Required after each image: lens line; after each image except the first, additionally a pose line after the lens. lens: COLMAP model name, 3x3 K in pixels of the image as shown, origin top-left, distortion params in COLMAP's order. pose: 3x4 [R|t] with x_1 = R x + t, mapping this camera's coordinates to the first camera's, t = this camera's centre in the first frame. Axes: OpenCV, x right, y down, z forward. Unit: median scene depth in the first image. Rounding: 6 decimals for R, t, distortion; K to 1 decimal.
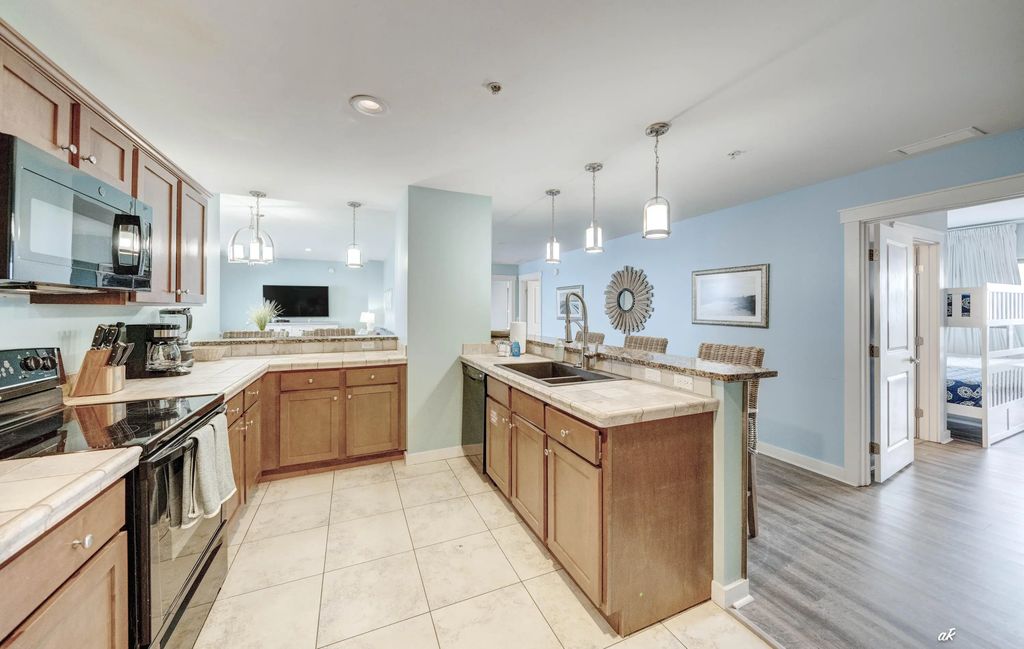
lens RADIAL K [[359.0, 0, 518.9], [0, 359.0, 308.9], [0, 0, 1]] dist [-0.001189, -0.000254]
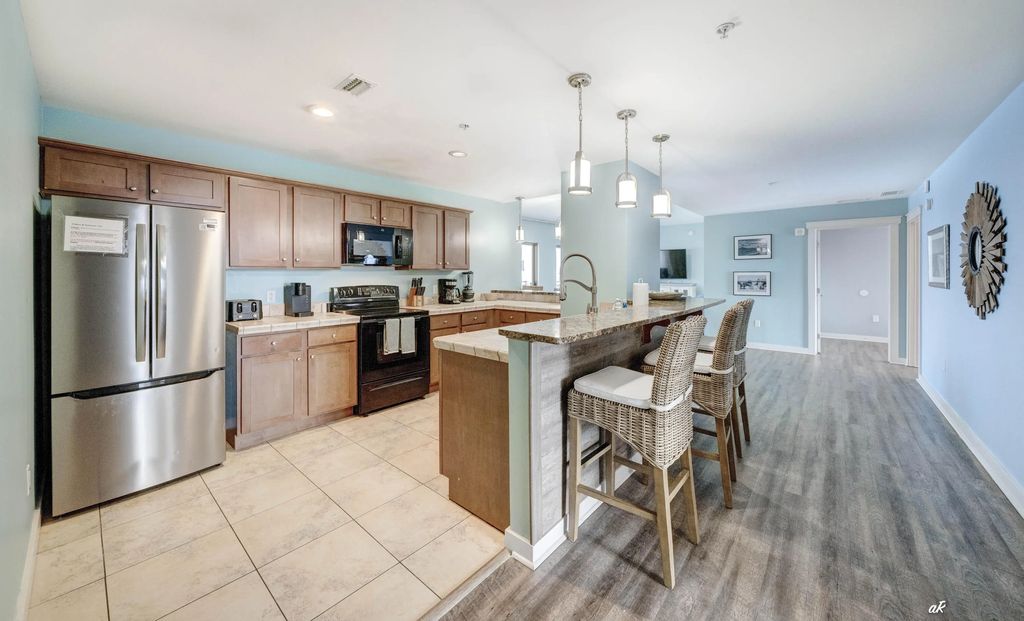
lens RADIAL K [[378.5, 0, 508.7], [0, 378.5, 271.9], [0, 0, 1]] dist [0.000320, 0.000014]
pose [[0.416593, -0.004813, -0.909080, 0.759639], [0.007010, 0.999973, -0.002082, 0.005580], [0.909066, -0.005506, 0.416616, 0.252868]]
